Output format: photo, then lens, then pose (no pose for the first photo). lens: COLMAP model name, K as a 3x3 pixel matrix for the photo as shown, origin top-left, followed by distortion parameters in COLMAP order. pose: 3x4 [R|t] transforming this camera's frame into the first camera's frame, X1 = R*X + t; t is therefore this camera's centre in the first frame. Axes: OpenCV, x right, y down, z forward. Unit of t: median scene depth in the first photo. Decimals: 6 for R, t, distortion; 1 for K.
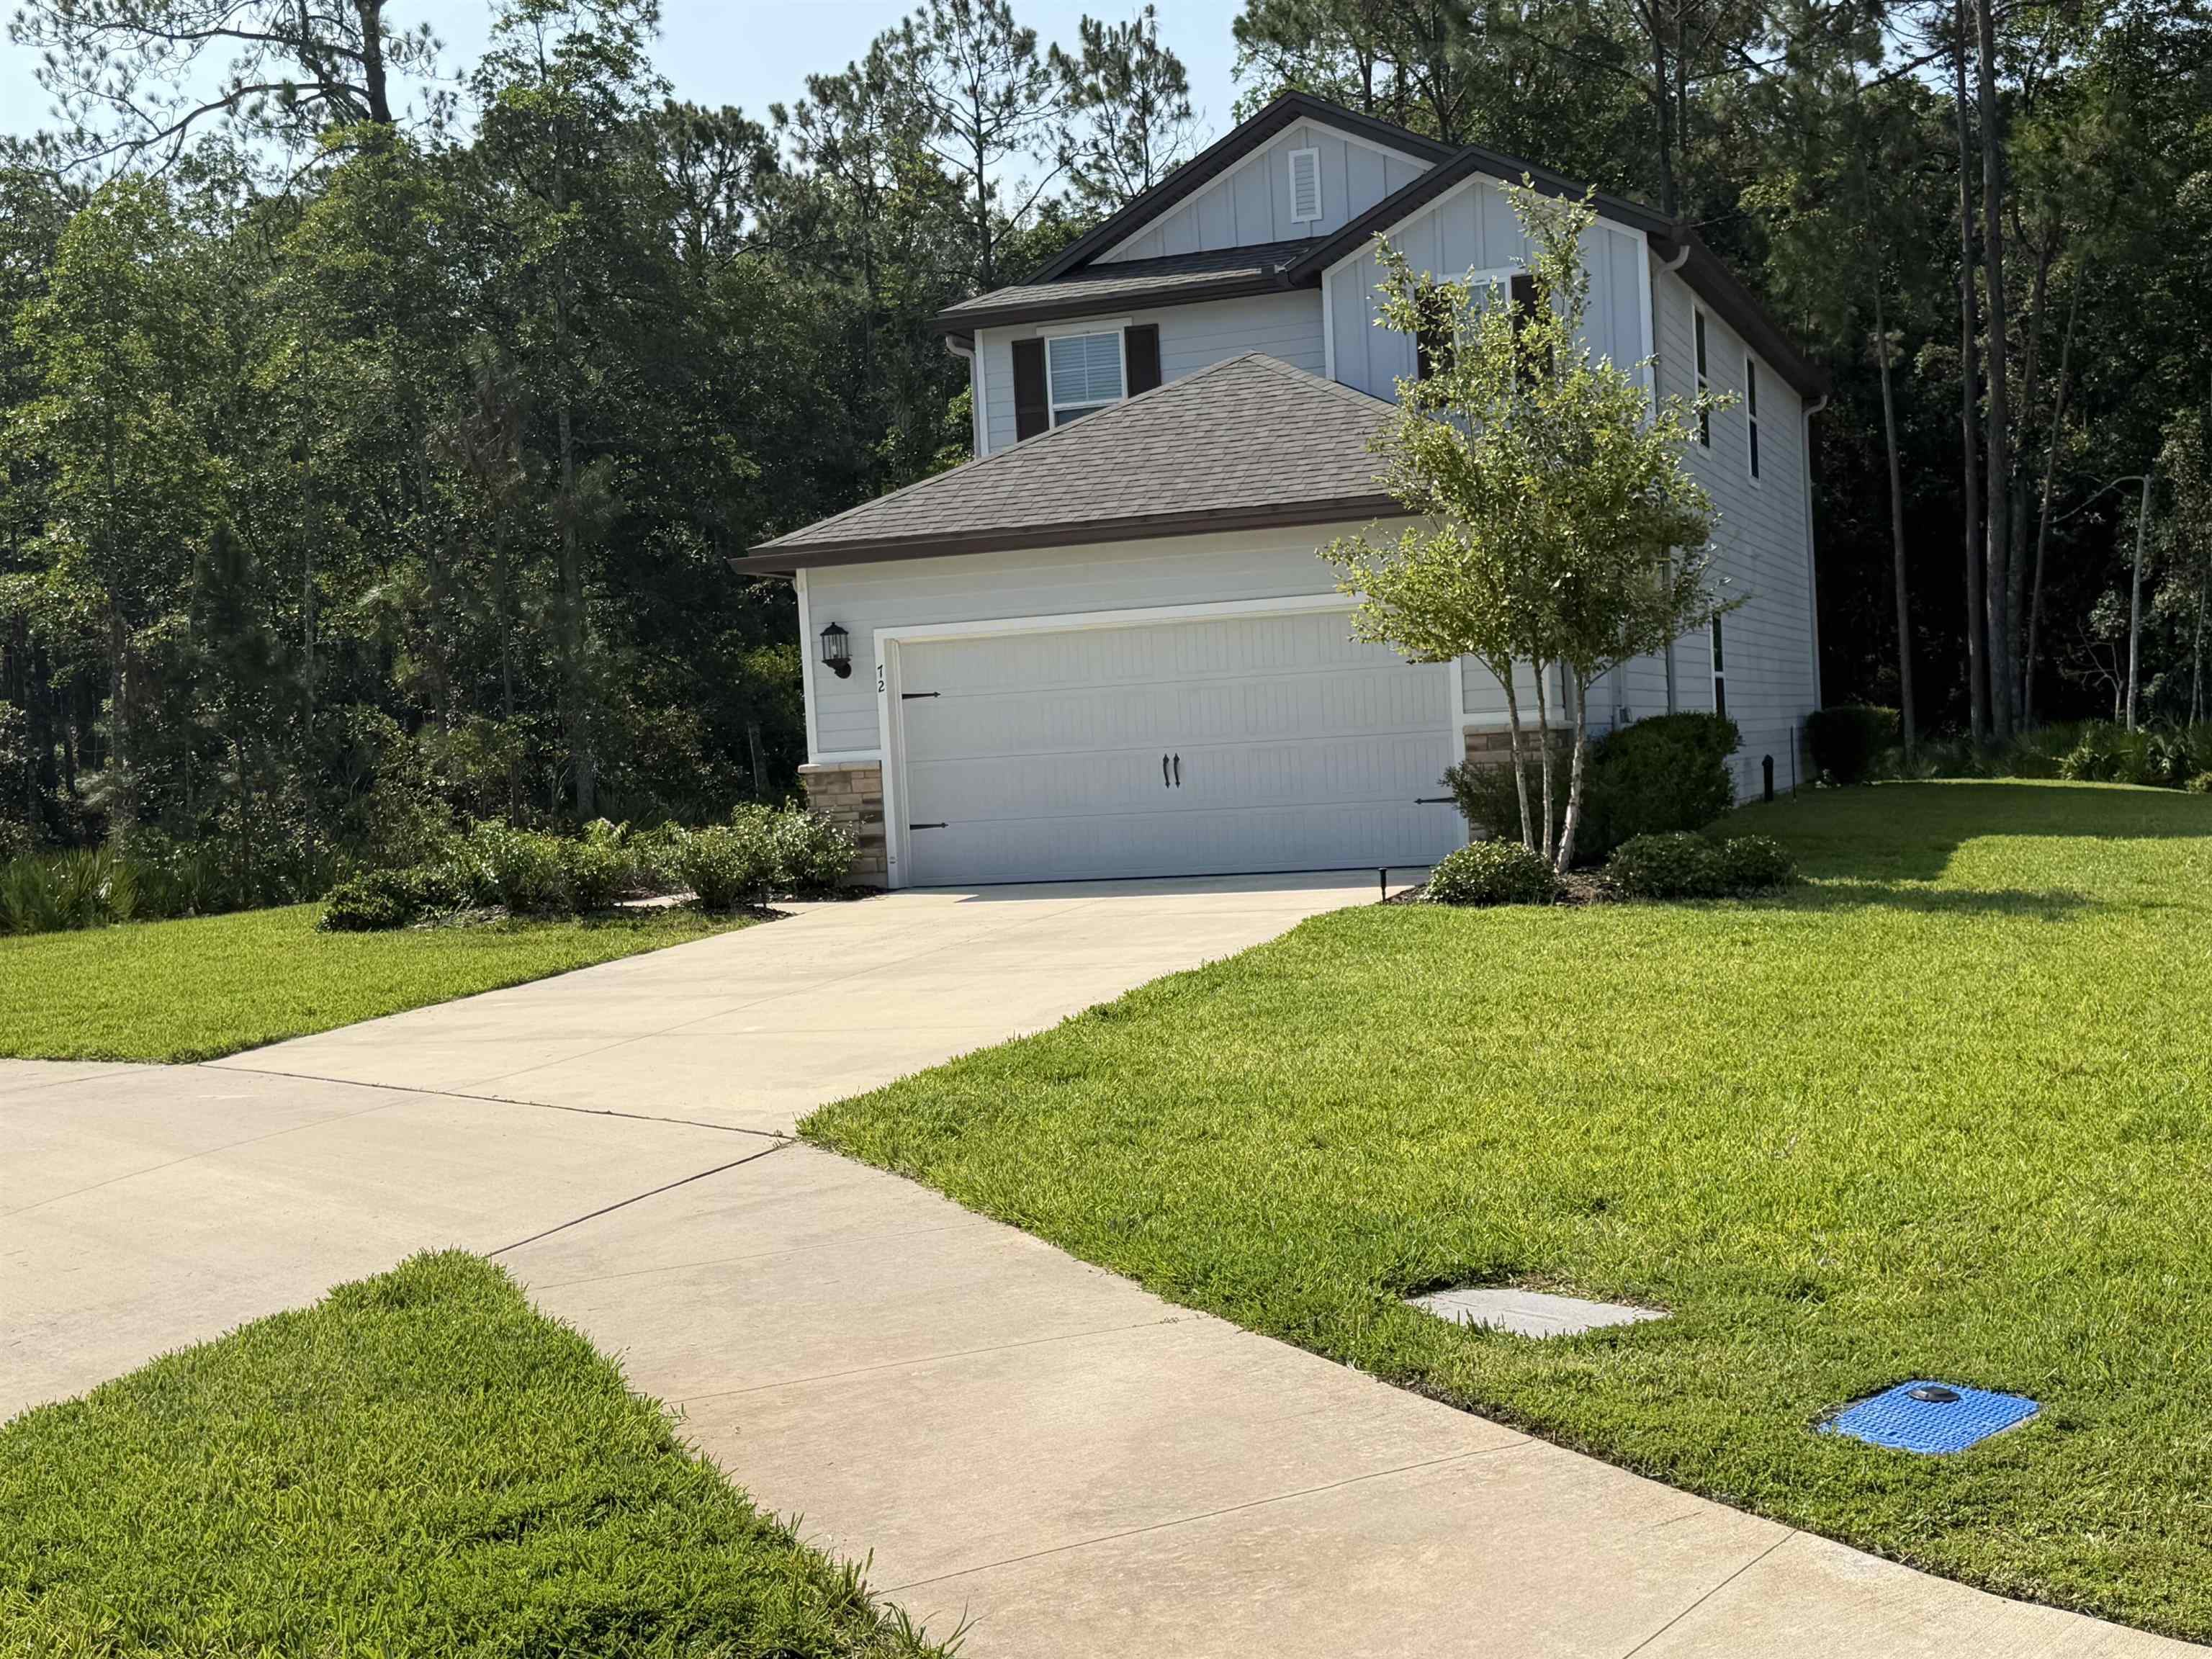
lens RADIAL K [[2746.8, 0, 1106.0], [0, 2746.8, 829.5], [0, 0, 1]] dist [0.178554, -0.359023]
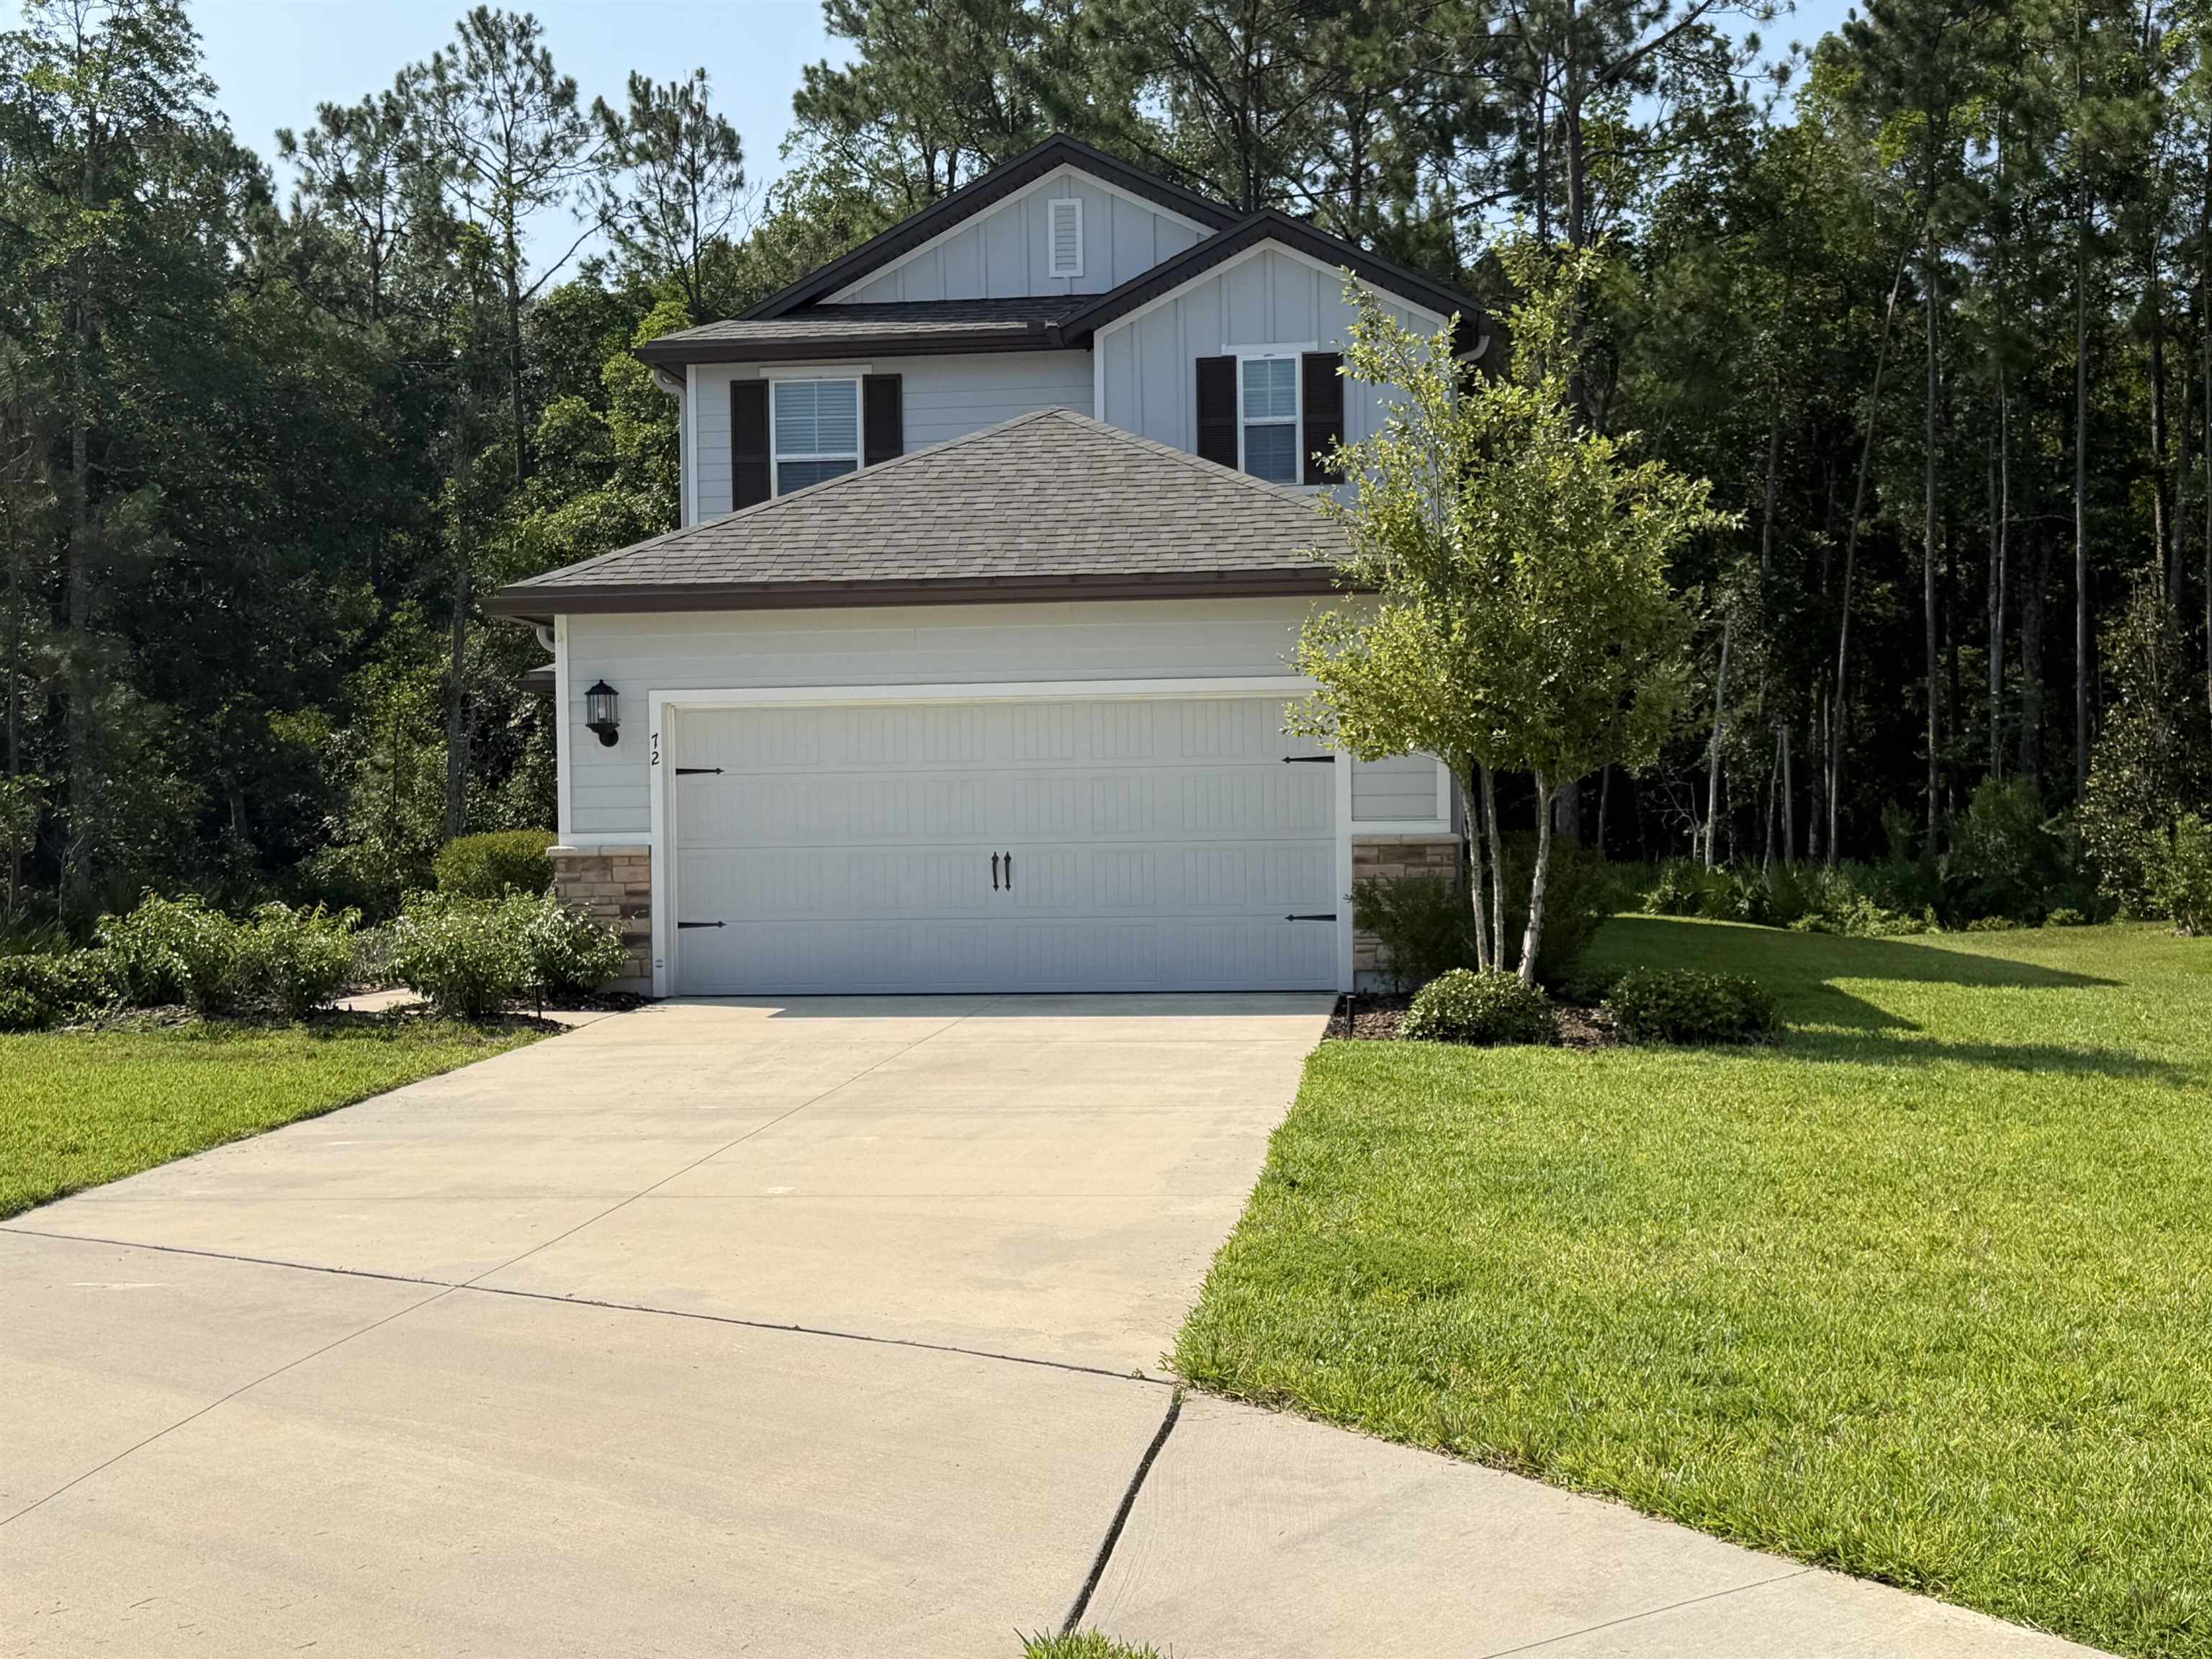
lens RADIAL K [[2735.0, 0, 1088.9], [0, 2735.0, 824.1], [0, 0, 1]] dist [0.222252, -0.571385]
pose [[0.976441, 0.044686, 0.211107, -0.063601], [-0.036074, 0.998359, -0.044473, 0.000568], [-0.212748, 0.035810, 0.976451, 0.070976]]
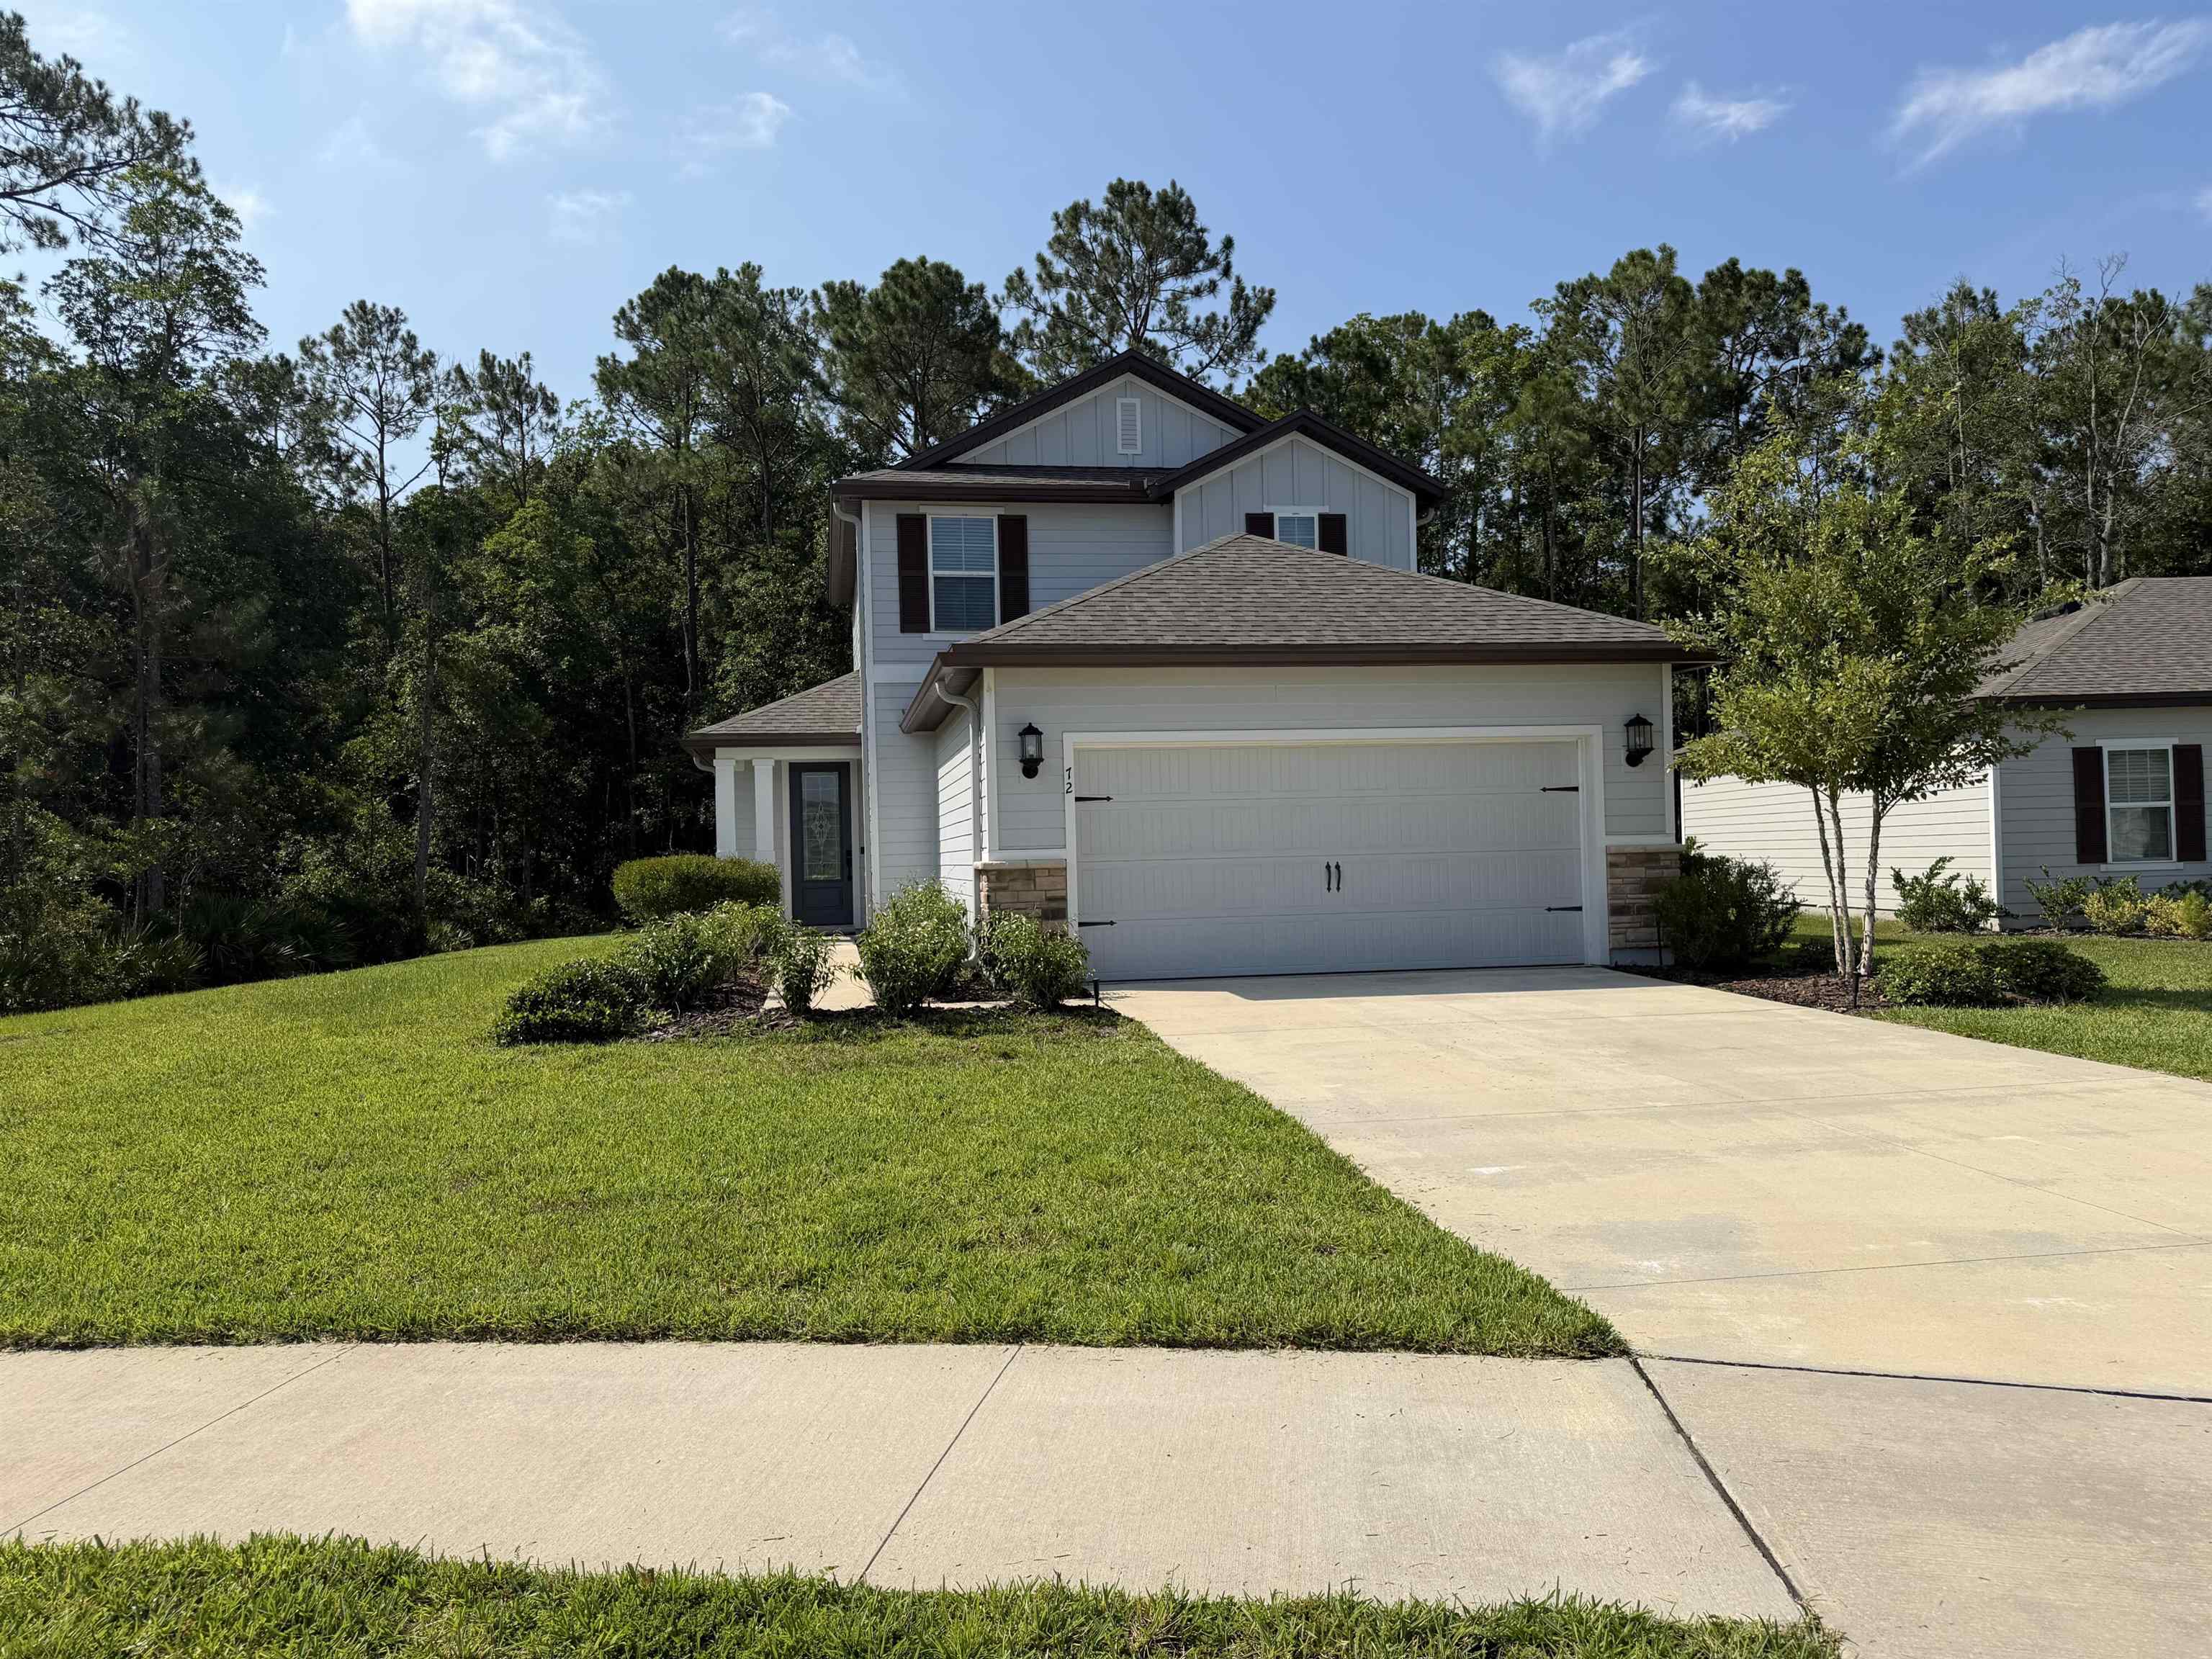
lens RADIAL K [[1540.2, 0, 1088.2], [0, 1540.2, 831.0], [0, 0, 1]] dist [0.172821, -0.347687]
pose [[0.865787, 0.043748, 0.498496, -0.178920], [-0.010505, 0.997541, -0.069299, 0.002052], [-0.500302, 0.054762, 0.864118, 0.244430]]
